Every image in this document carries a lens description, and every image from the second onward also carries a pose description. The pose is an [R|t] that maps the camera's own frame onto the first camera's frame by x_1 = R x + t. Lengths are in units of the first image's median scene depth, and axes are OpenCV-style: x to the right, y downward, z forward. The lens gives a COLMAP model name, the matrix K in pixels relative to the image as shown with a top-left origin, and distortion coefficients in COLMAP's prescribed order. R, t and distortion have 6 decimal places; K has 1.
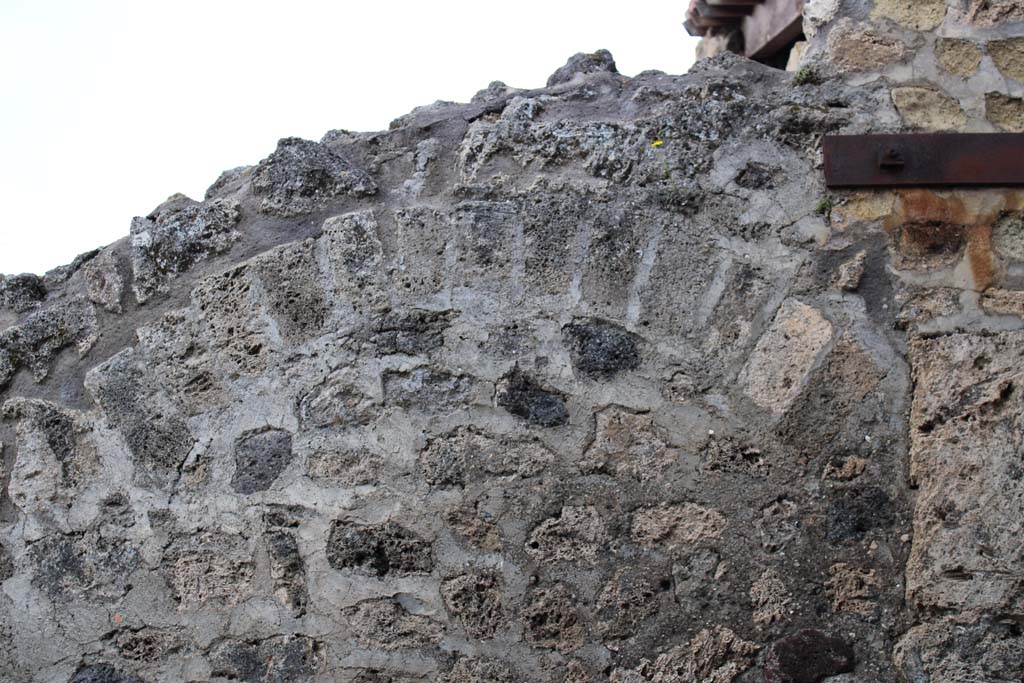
lens RADIAL K [[1698.5, 0, 512.1], [0, 1698.5, 335.9], [0, 0, 1]] dist [-0.022117, 0.000000]
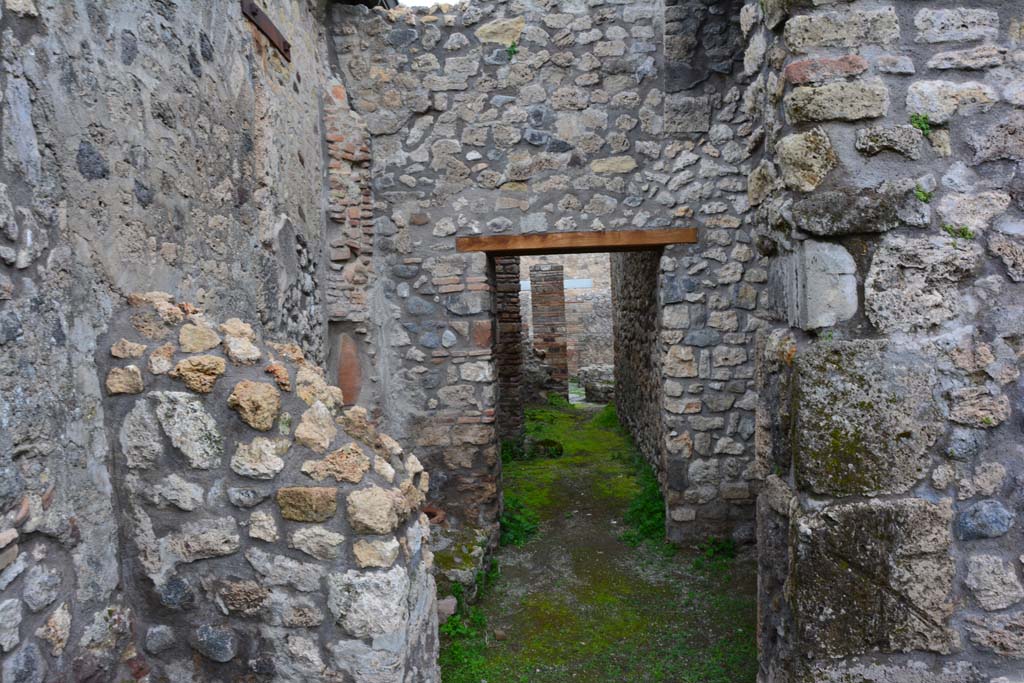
lens RADIAL K [[795.3, 0, 512.3], [0, 795.3, 342.0], [0, 0, 1]] dist [-0.160374, 0.116008]
pose [[-0.042762, -0.050449, 0.997811, -0.987314], [-0.275640, 0.960558, 0.036753, 0.230262], [-0.960309, -0.273465, -0.054982, 0.548712]]
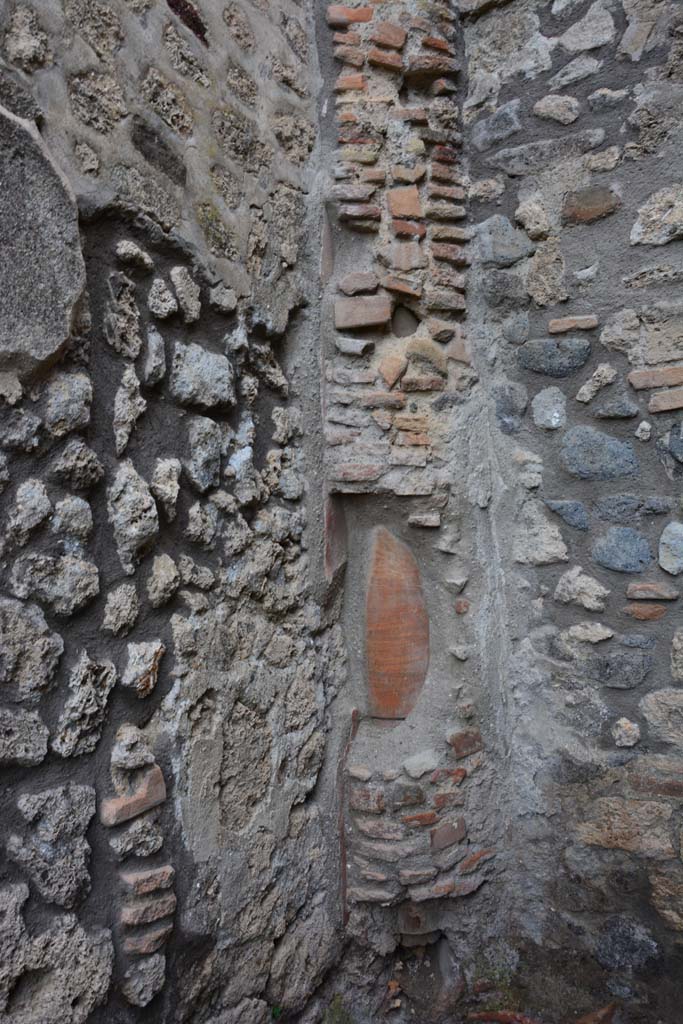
lens RADIAL K [[795.3, 0, 338.0], [0, 795.3, 516.3], [0, 0, 1]] dist [-0.160374, 0.116008]
pose [[0.462444, -0.045659, 0.885472, 0.090951], [-0.234410, 0.956844, 0.171761, 0.263445], [-0.855101, -0.286993, 0.431784, 0.563747]]
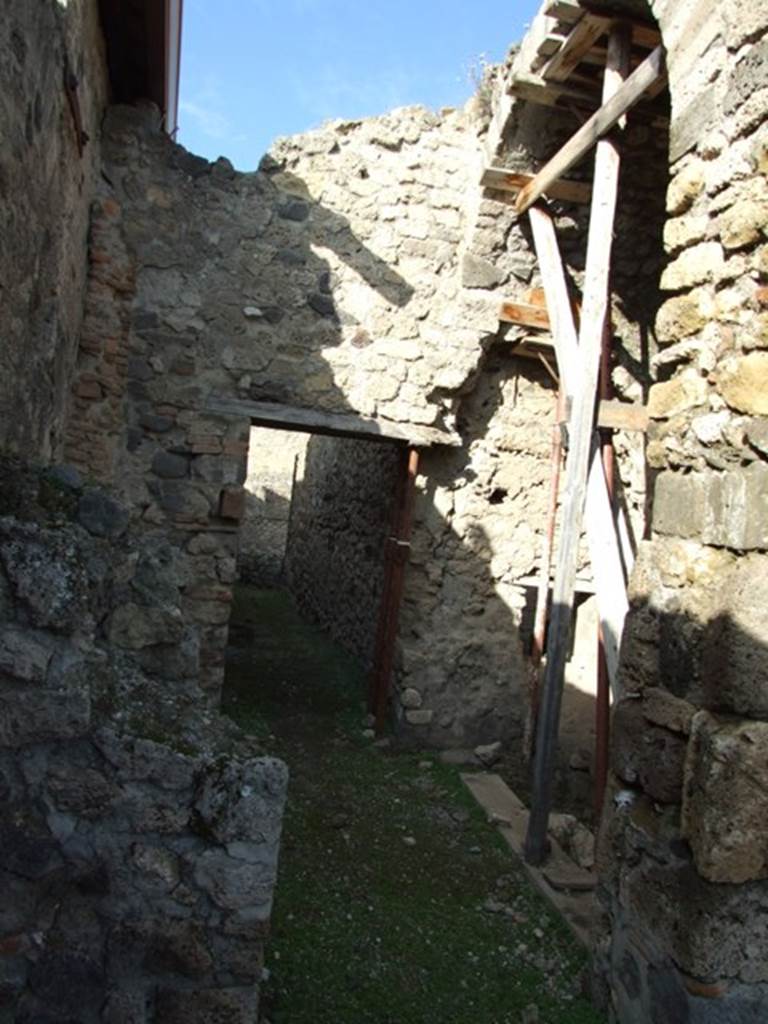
lens RADIAL K [[821.9, 0, 394.0], [0, 821.9, 494.1], [0, 0, 1]] dist [-0.045840, 0.006568]
pose [[-0.316307, -0.033592, 0.948062, -0.916384], [-0.396440, 0.912606, -0.099931, 0.311050], [-0.861850, -0.407458, -0.301981, 0.738820]]
